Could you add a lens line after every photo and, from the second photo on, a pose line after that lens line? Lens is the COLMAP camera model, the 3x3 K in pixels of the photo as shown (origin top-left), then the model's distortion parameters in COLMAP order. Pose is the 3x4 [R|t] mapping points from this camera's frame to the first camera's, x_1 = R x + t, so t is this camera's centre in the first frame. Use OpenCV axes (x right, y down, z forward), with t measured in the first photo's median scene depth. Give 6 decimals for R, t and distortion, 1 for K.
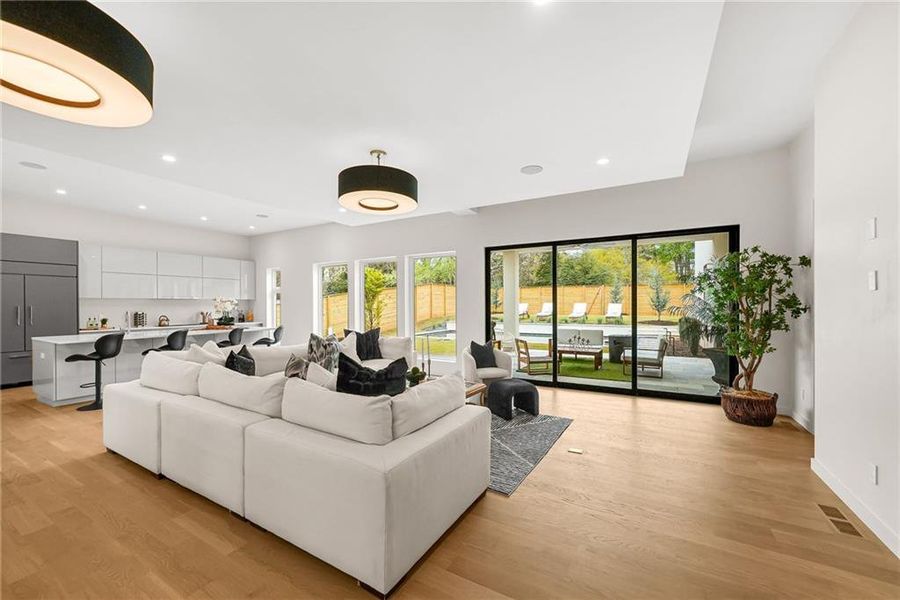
lens RADIAL K [[355.4, 0, 455.0], [0, 355.4, 303.0], [0, 0, 1]] dist [0.000465, 0.000798]
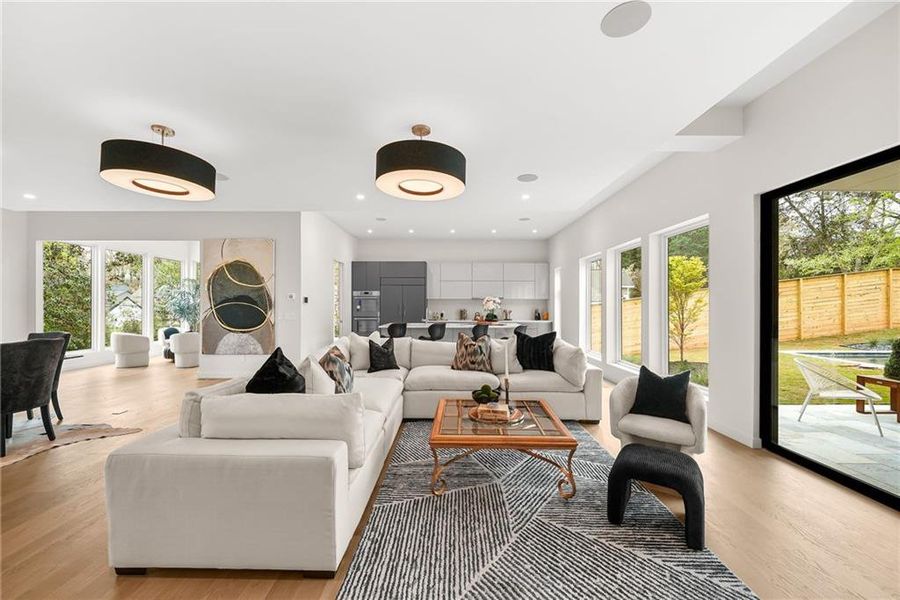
lens RADIAL K [[355.4, 0, 452.0], [0, 355.4, 304.9], [0, 0, 1]] dist [0.000465, 0.000798]
pose [[0.498136, 0.005705, -0.867080, 0.261494], [-0.000621, 0.999980, 0.006223, 0.001493], [0.867099, -0.002561, 0.498130, 0.285757]]
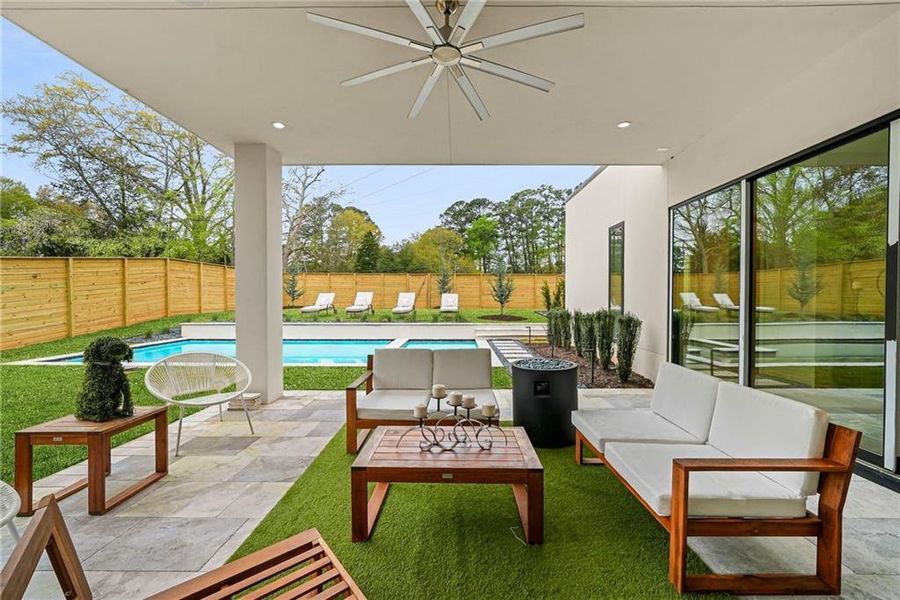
lens RADIAL K [[355.4, 0, 446.7], [0, 355.4, 301.2], [0, 0, 1]] dist [0.000465, 0.000798]
pose [[0.889921, -0.002621, 0.456108, 0.244645], [-0.003212, 0.999923, 0.012014, 0.024716], [-0.456104, -0.012157, 0.889843, 0.843077]]
